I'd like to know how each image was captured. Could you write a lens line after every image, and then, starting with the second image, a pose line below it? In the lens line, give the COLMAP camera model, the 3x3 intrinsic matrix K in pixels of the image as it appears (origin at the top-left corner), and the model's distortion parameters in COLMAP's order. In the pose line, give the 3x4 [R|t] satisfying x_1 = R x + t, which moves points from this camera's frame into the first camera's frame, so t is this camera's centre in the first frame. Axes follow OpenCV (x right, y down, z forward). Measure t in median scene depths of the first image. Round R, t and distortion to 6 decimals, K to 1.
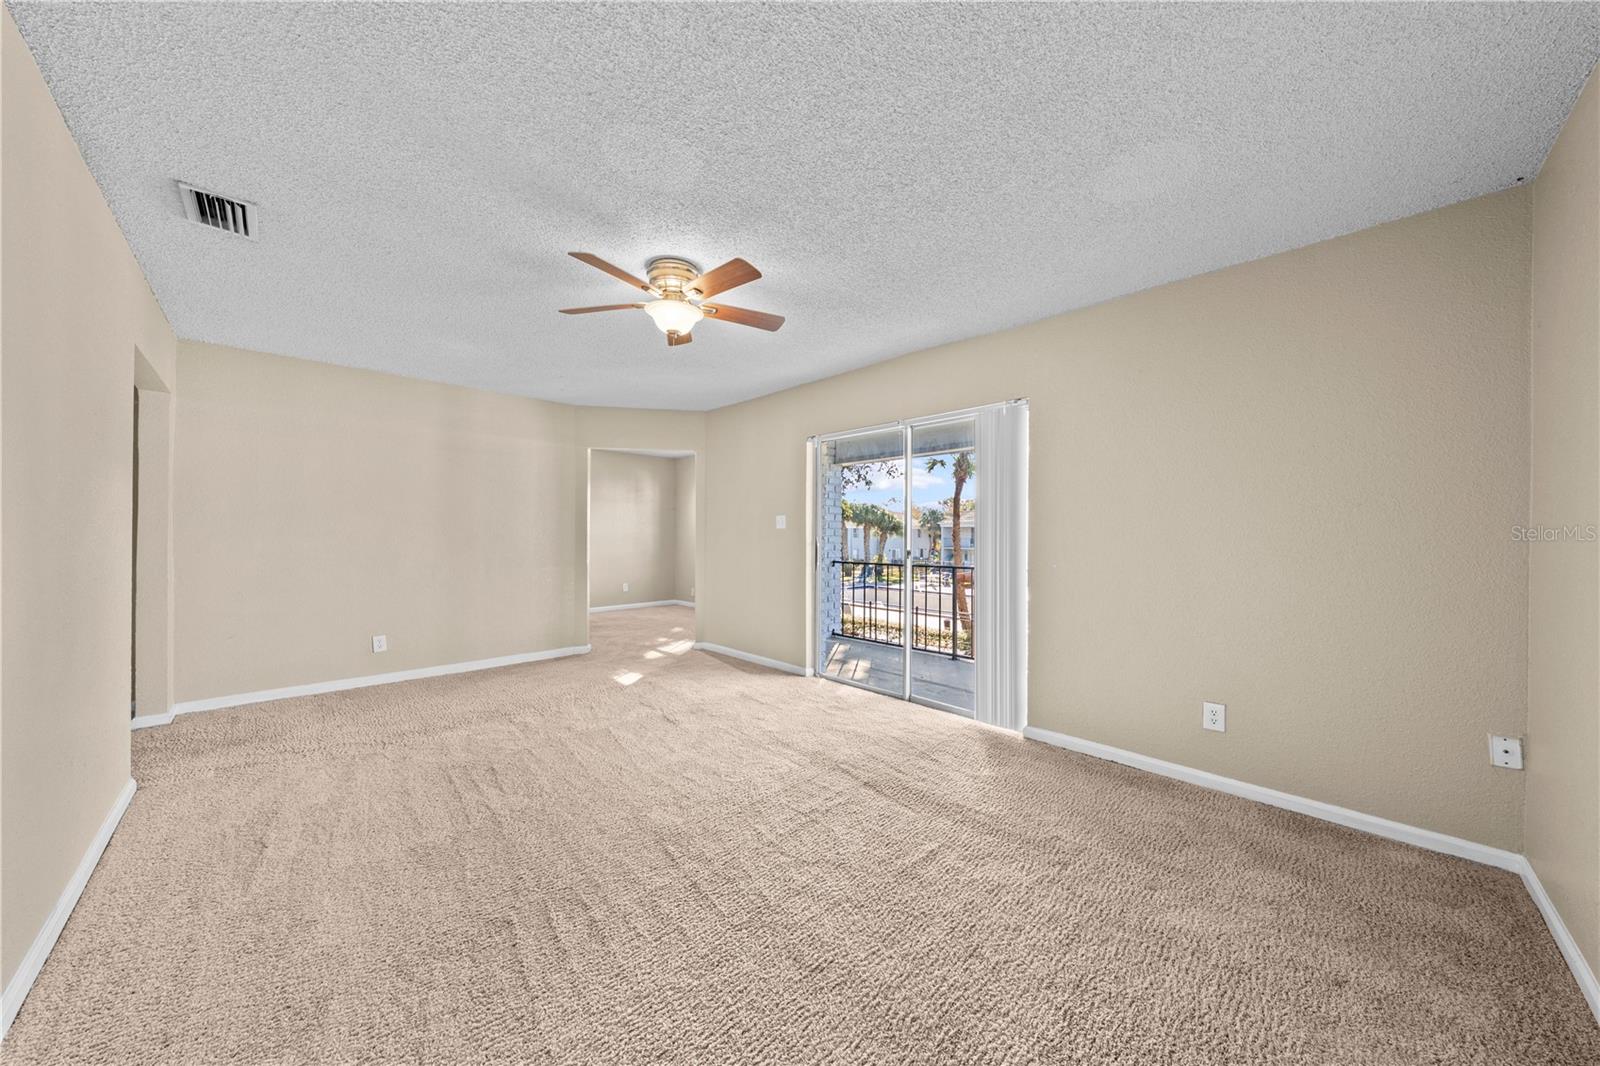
lens RADIAL K [[540.3, 0, 798.4], [0, 540.3, 532.9], [0, 0, 1]] dist [-0.004441, 0.000612]
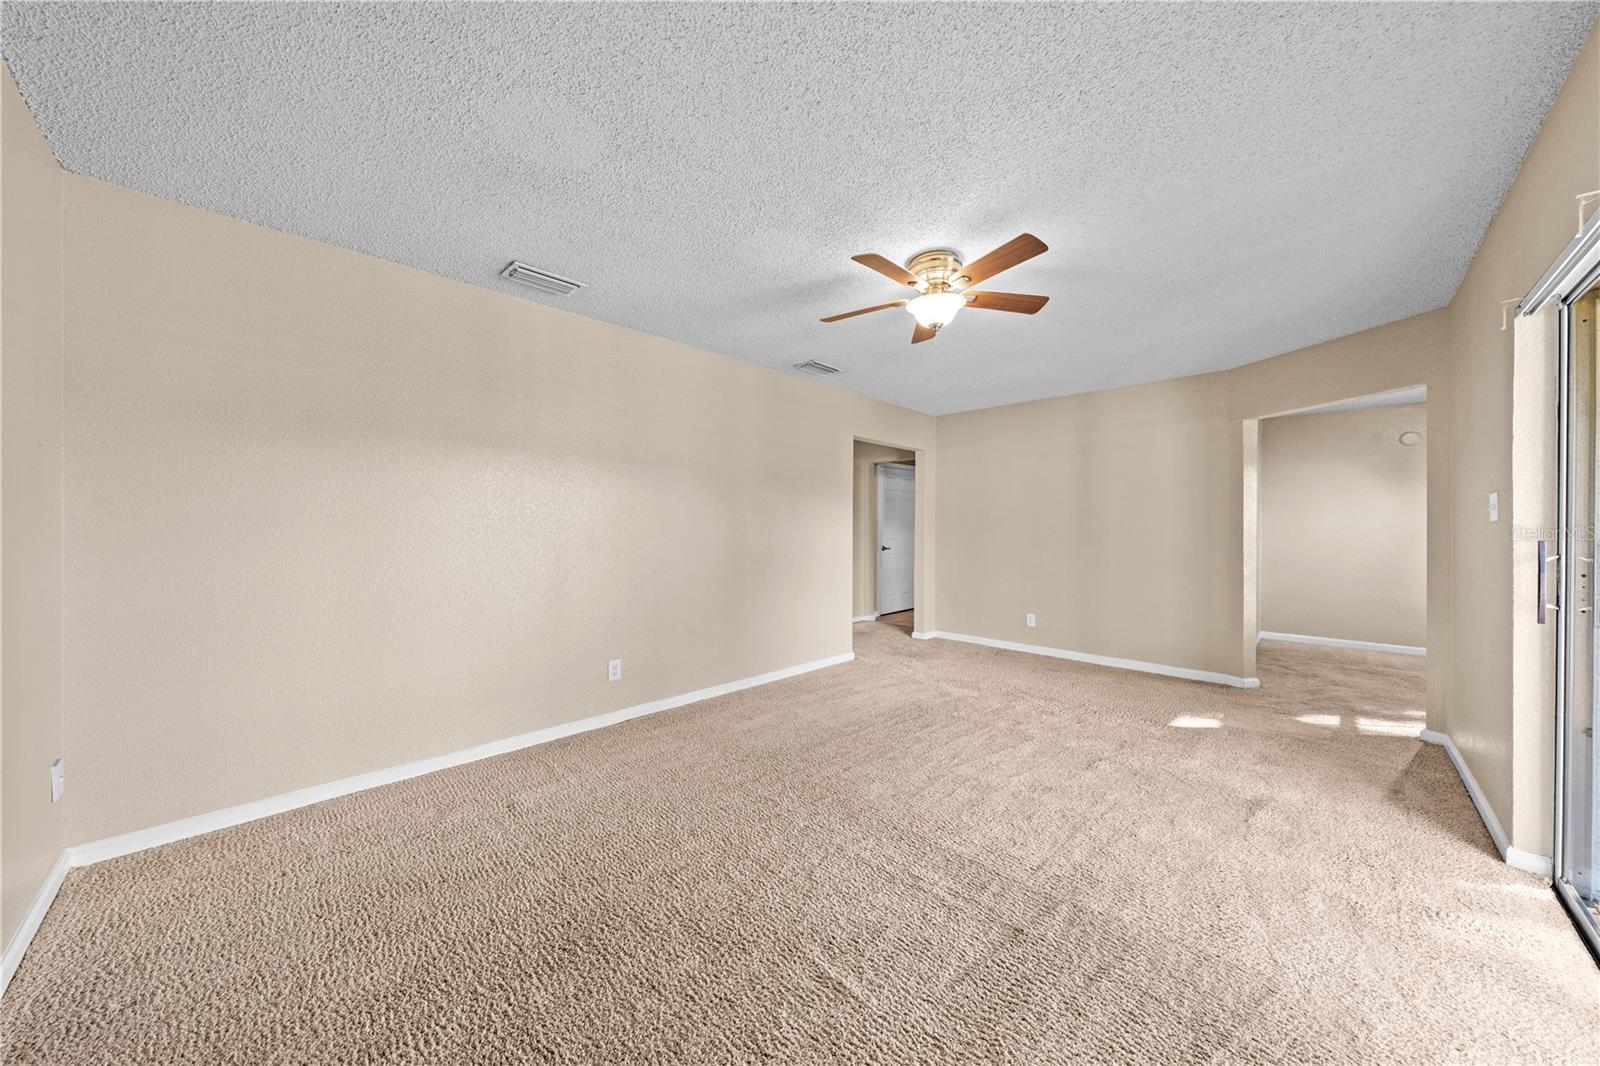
lens RADIAL K [[540.3, 0, 805.2], [0, 540.3, 532.6], [0, 0, 1]] dist [-0.004441, 0.000612]
pose [[0.022681, 0.004636, -0.999732, 0.531737], [-0.004520, 0.999980, 0.004534, 0.000683], [0.999733, 0.004416, 0.022702, 0.528420]]
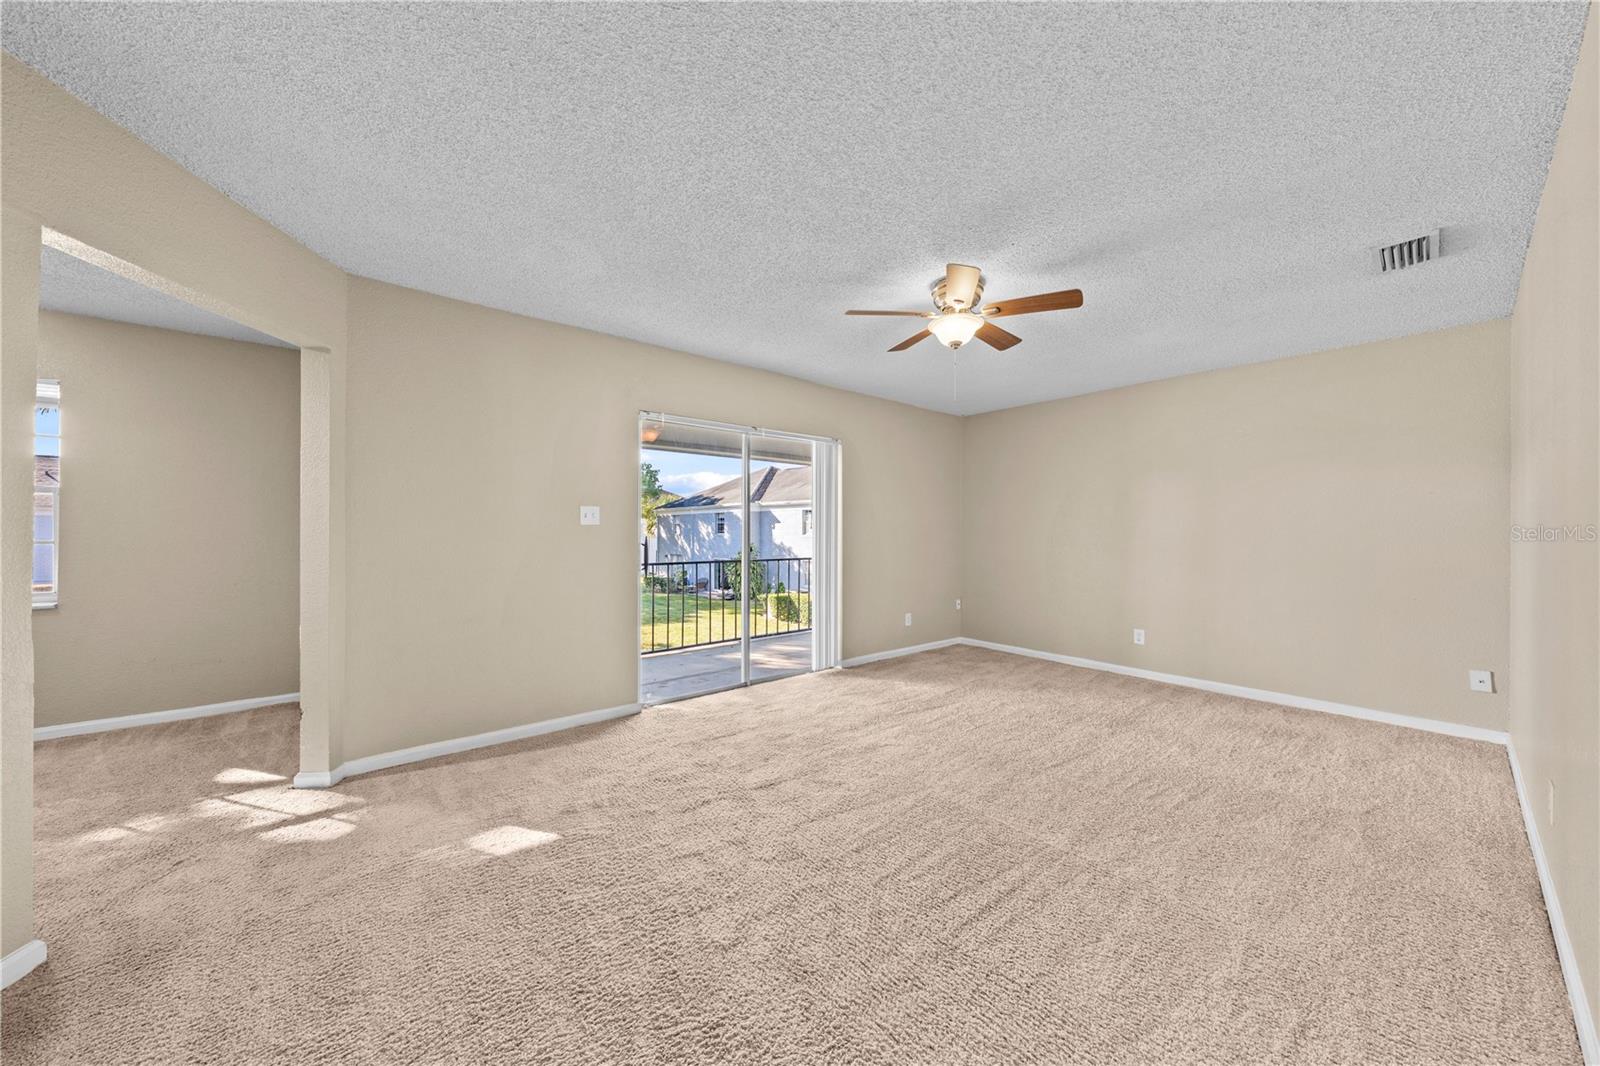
lens RADIAL K [[540.3, 0, 808.9], [0, 540.3, 538.6], [0, 0, 1]] dist [-0.004441, 0.000612]
pose [[0.064795, -0.015265, 0.997782, -0.933070], [-0.007310, 0.999849, 0.015772, -0.003362], [-0.997872, -0.008316, 0.064674, 0.868156]]
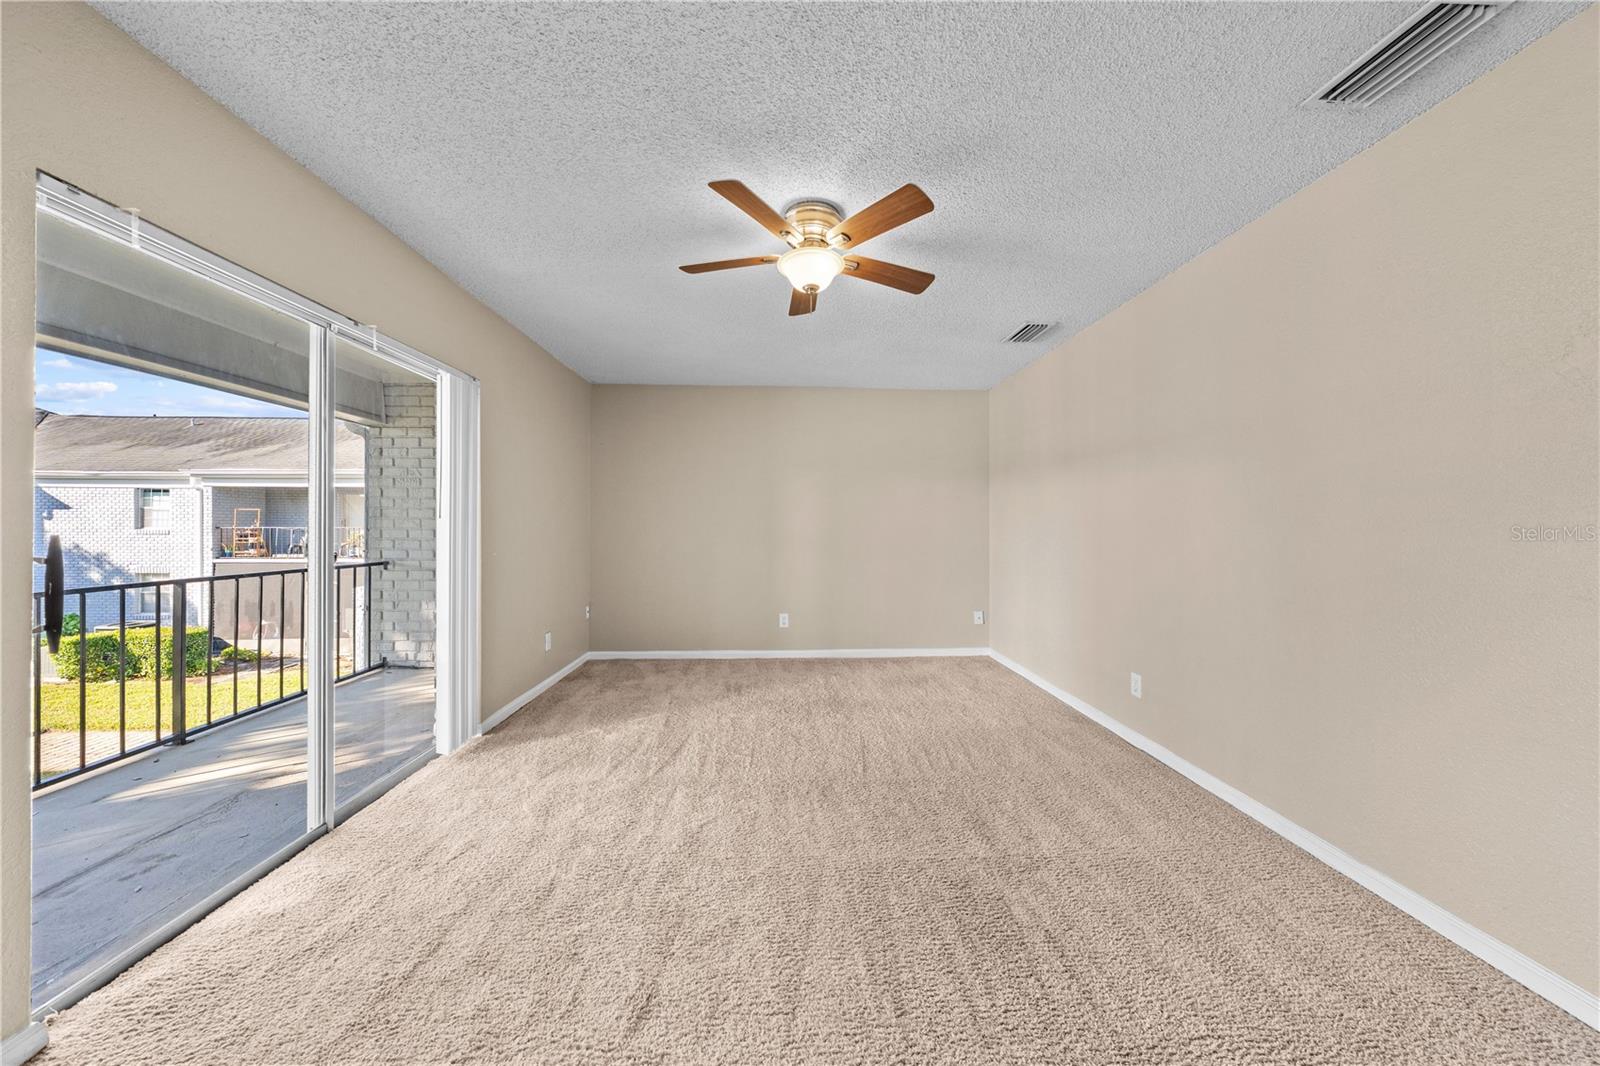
lens RADIAL K [[540.3, 0, 802.5], [0, 540.3, 526.2], [0, 0, 1]] dist [-0.004441, 0.000612]
pose [[-0.754372, -0.004599, 0.656431, -0.558014], [-0.005334, 0.999985, 0.000876, 0.000569], [-0.656426, -0.002840, -0.754385, 1.175400]]
